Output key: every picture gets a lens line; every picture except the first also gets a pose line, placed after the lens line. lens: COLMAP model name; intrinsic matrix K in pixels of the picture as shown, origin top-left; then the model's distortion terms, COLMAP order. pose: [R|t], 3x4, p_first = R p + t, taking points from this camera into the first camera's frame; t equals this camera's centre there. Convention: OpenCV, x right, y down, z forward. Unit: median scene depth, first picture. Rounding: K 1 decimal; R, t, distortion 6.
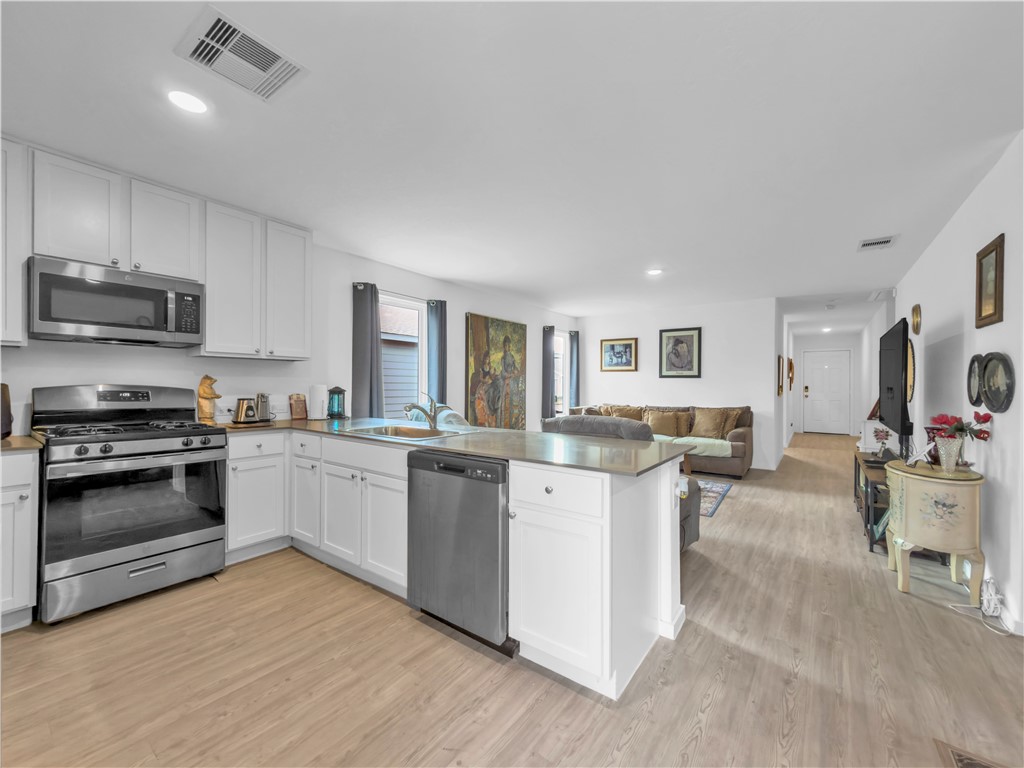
lens RADIAL K [[407.9, 0, 500.7], [0, 407.9, 380.7], [0, 0, 1]] dist [-0.000695, -0.000027]
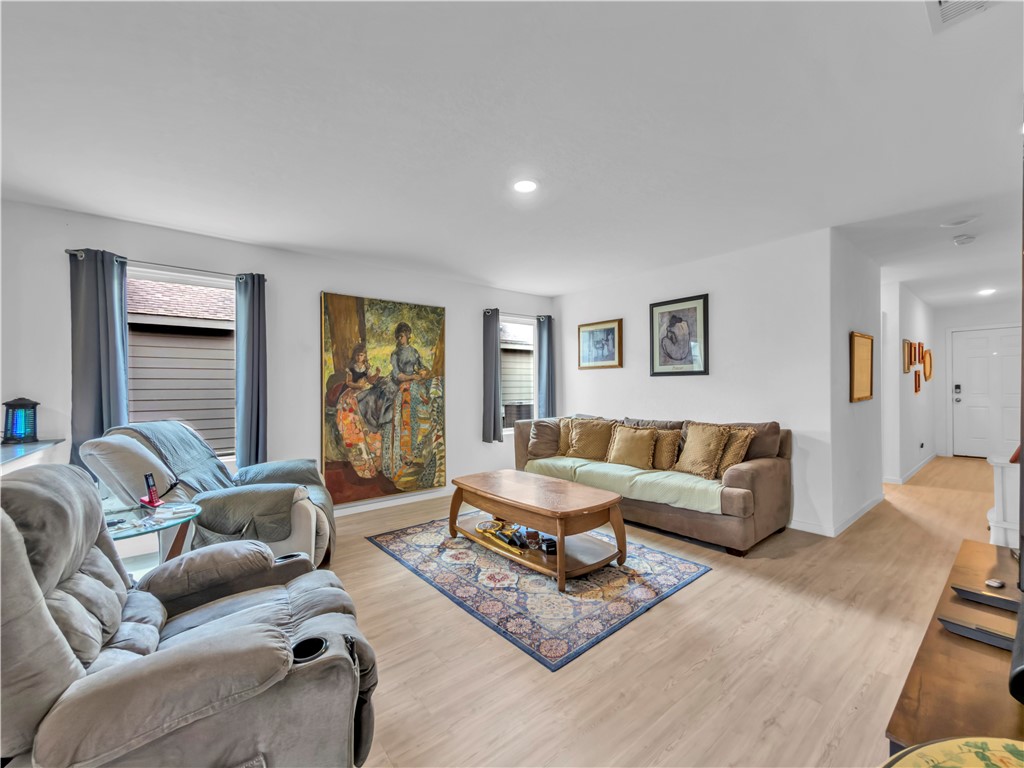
lens RADIAL K [[400.4, 0, 516.1], [0, 400.4, 388.3], [0, 0, 1]] dist [0.001212, 0.000151]
pose [[0.969574, -0.014835, -0.244348, 0.466720], [0.016997, 0.999833, 0.006742, 0.006157], [0.244207, -0.010690, 0.969664, 0.435865]]
